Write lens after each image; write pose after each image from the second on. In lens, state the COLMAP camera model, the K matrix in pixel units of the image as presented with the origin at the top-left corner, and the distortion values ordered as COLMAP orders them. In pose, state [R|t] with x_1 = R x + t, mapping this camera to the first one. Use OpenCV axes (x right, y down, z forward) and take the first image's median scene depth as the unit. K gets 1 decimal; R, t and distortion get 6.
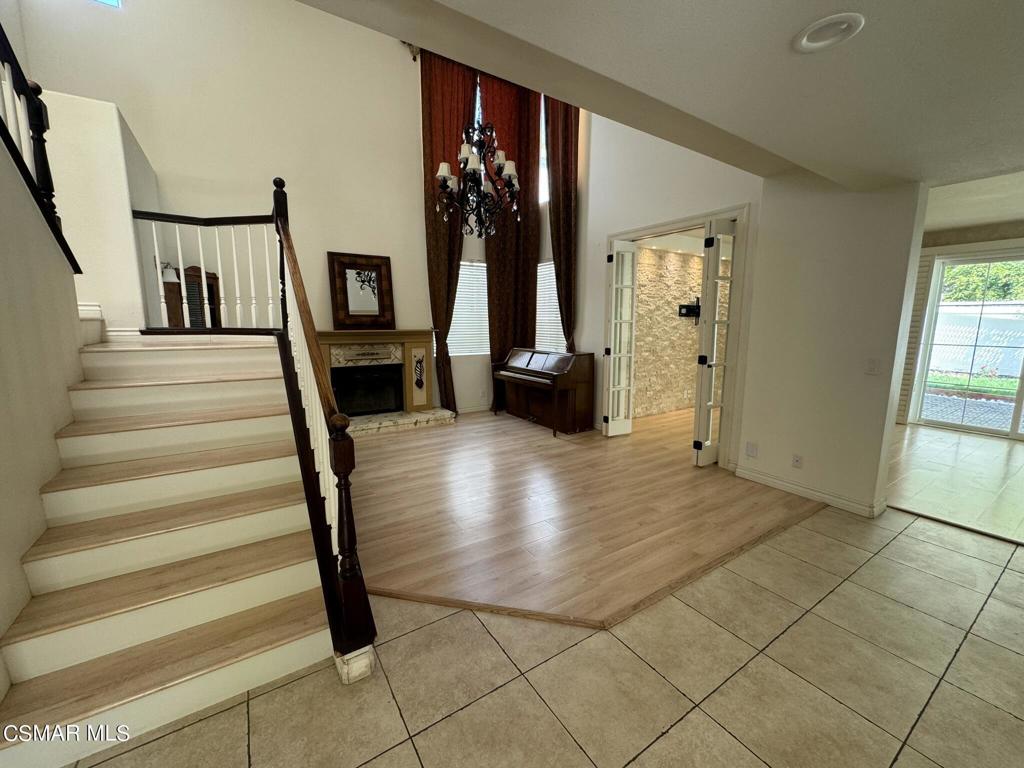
lens RADIAL K [[409.8, 0, 510.7], [0, 409.8, 380.8], [0, 0, 1]] dist [-0.005472, 0.000813]
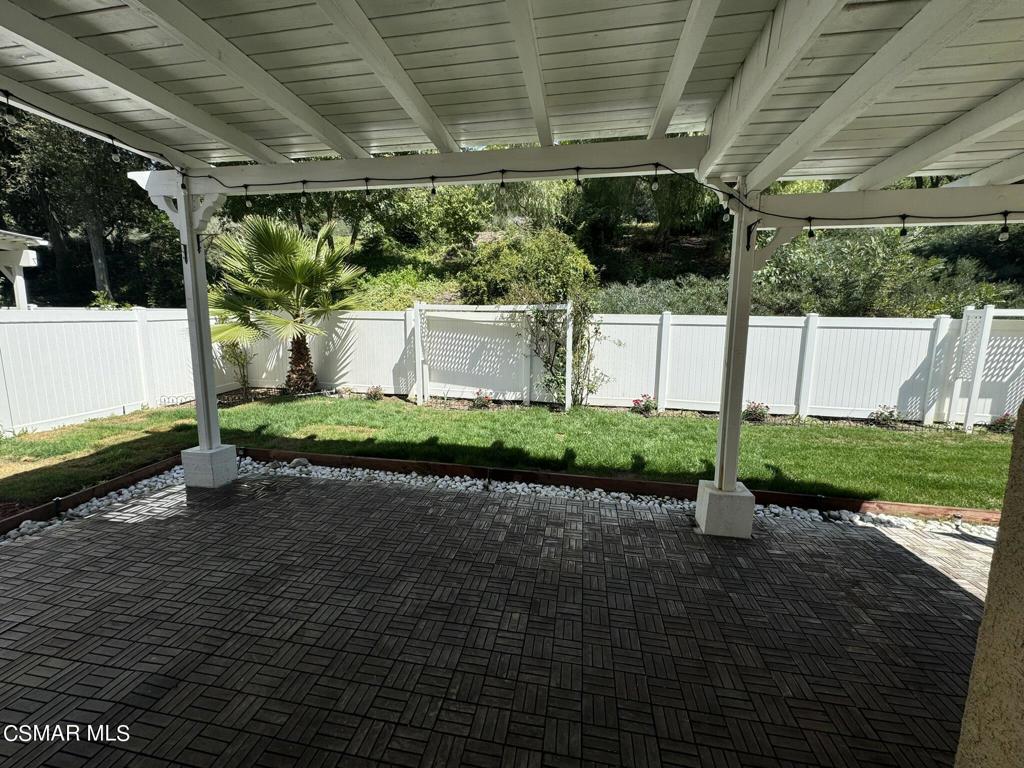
lens RADIAL K [[409.8, 0, 512.0], [0, 409.8, 383.3], [0, 0, 1]] dist [-0.005472, 0.000813]
pose [[0.681335, -0.096215, 0.725621, 1.238698], [0.098877, 0.994335, 0.039003, -0.138212], [-0.725263, 0.045173, 0.686989, 0.820053]]
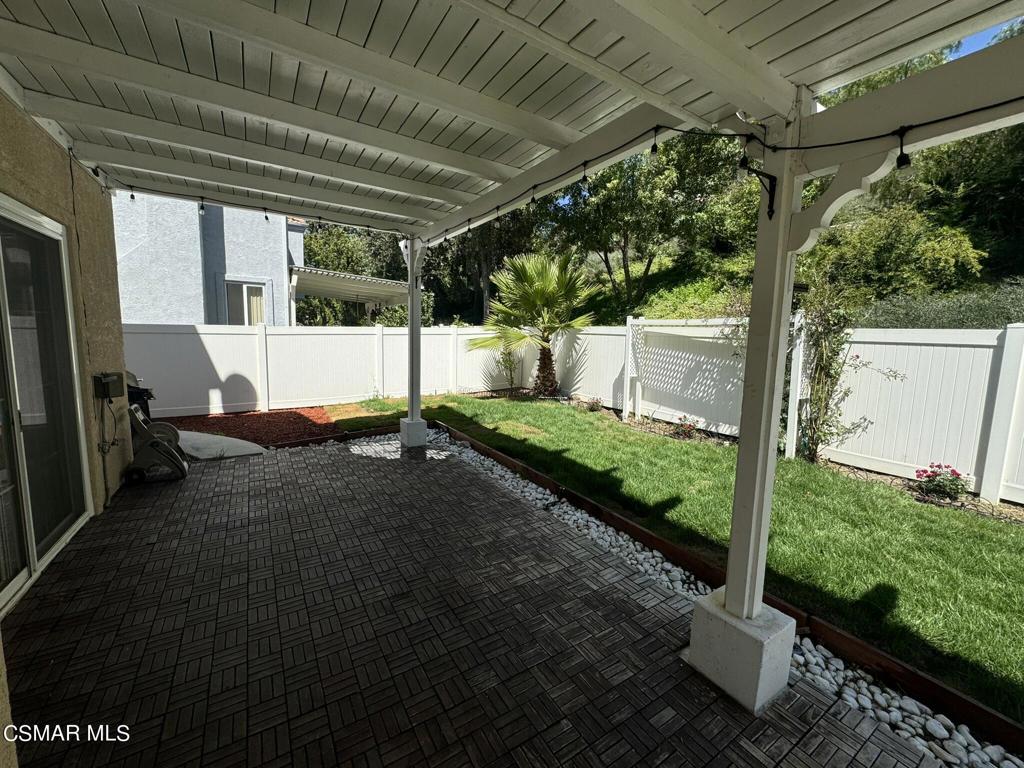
lens RADIAL K [[409.8, 0, 512.5], [0, 409.8, 383.7], [0, 0, 1]] dist [-0.005472, 0.000813]
pose [[0.999600, 0.025478, -0.012238, 1.693003], [-0.025847, 0.999185, -0.031001, -0.115635], [0.011438, 0.031305, 0.999444, 0.627096]]
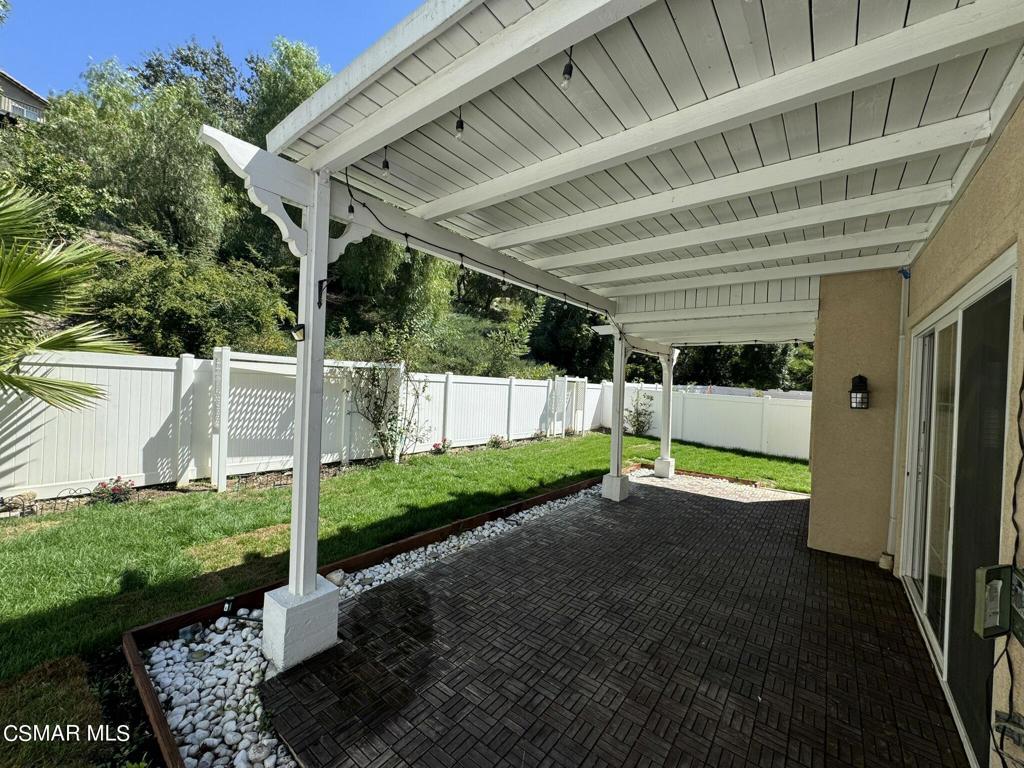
lens RADIAL K [[409.8, 0, 511.0], [0, 409.8, 382.7], [0, 0, 1]] dist [-0.005472, 0.000813]
pose [[-0.324022, -0.018989, 0.945859, 0.850253], [0.098965, 0.993633, 0.053850, -0.294790], [-0.940859, 0.111055, -0.320080, 1.686063]]
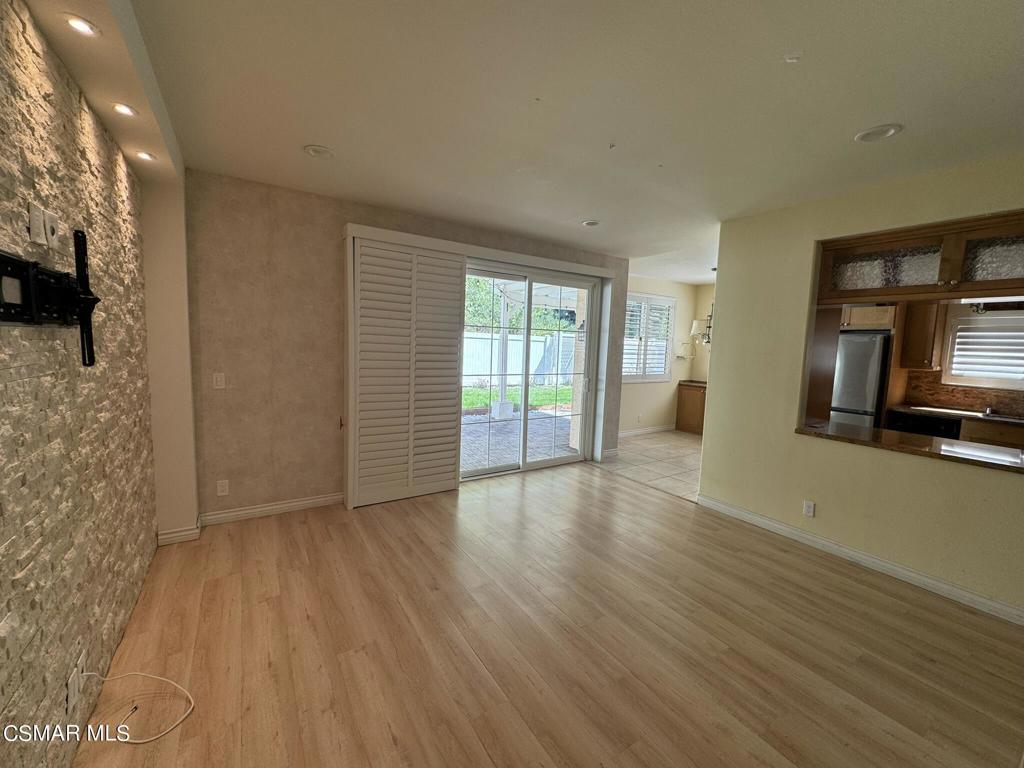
lens RADIAL K [[409.8, 0, 512.3], [0, 409.8, 384.8], [0, 0, 1]] dist [-0.005472, 0.000813]
pose [[-0.002966, -0.105122, 0.994455, 0.295505], [0.113816, 0.987962, 0.104775, -0.151116], [-0.993497, 0.113495, 0.009034, 0.956960]]
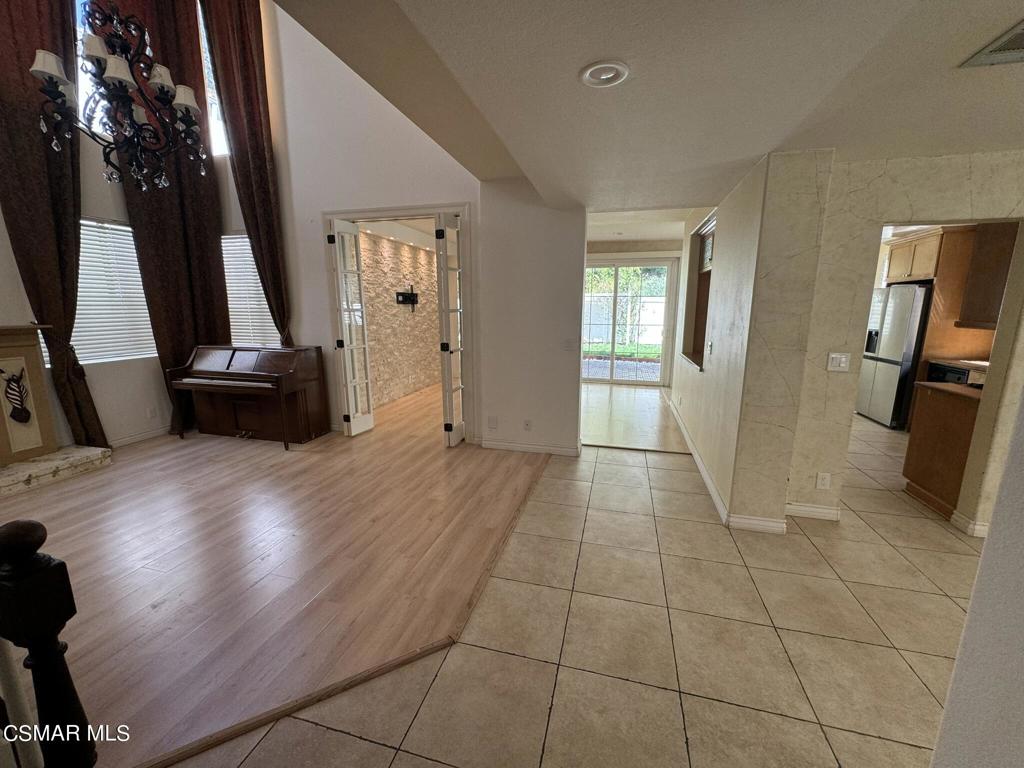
lens RADIAL K [[409.8, 0, 512.7], [0, 409.8, 382.2], [0, 0, 1]] dist [-0.005472, 0.000813]
pose [[0.743562, -0.124141, 0.657042, -0.076834], [0.098014, 0.992236, 0.076552, -0.018070], [-0.661445, 0.007478, 0.749957, 0.068715]]
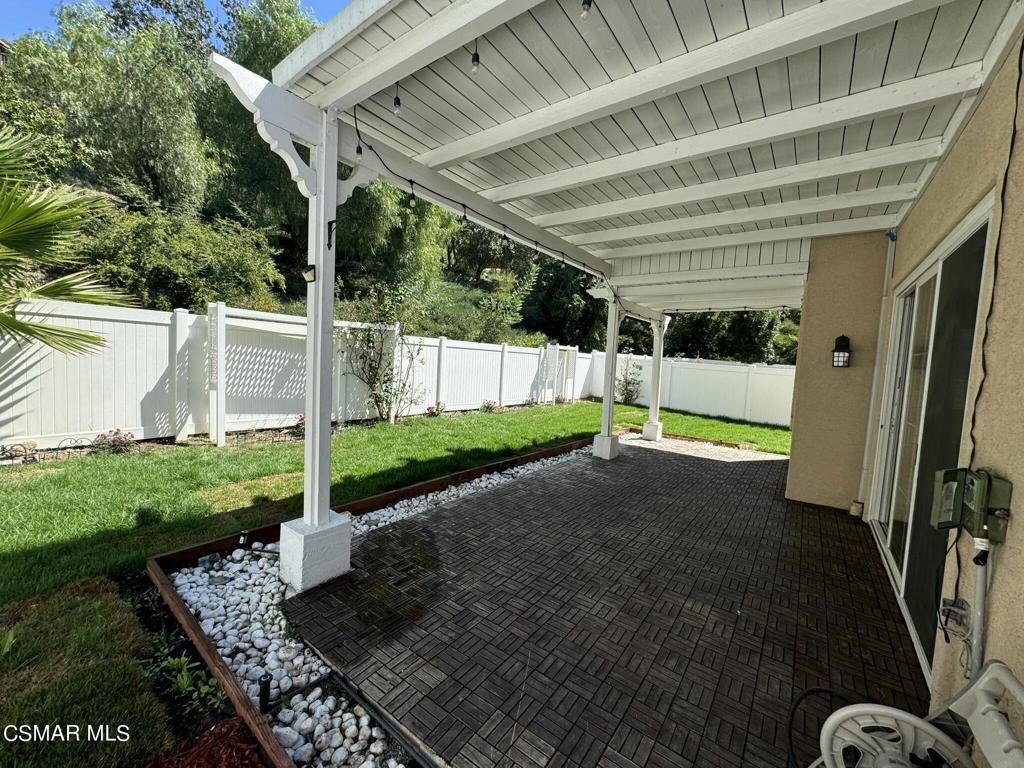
lens RADIAL K [[409.8, 0, 511.0], [0, 409.8, 382.8], [0, 0, 1]] dist [-0.005472, 0.000813]
pose [[-0.350538, -0.082108, 0.932943, 0.834879], [0.085975, 0.989122, 0.119356, -0.259918], [-0.932594, 0.122049, -0.339665, 1.717554]]
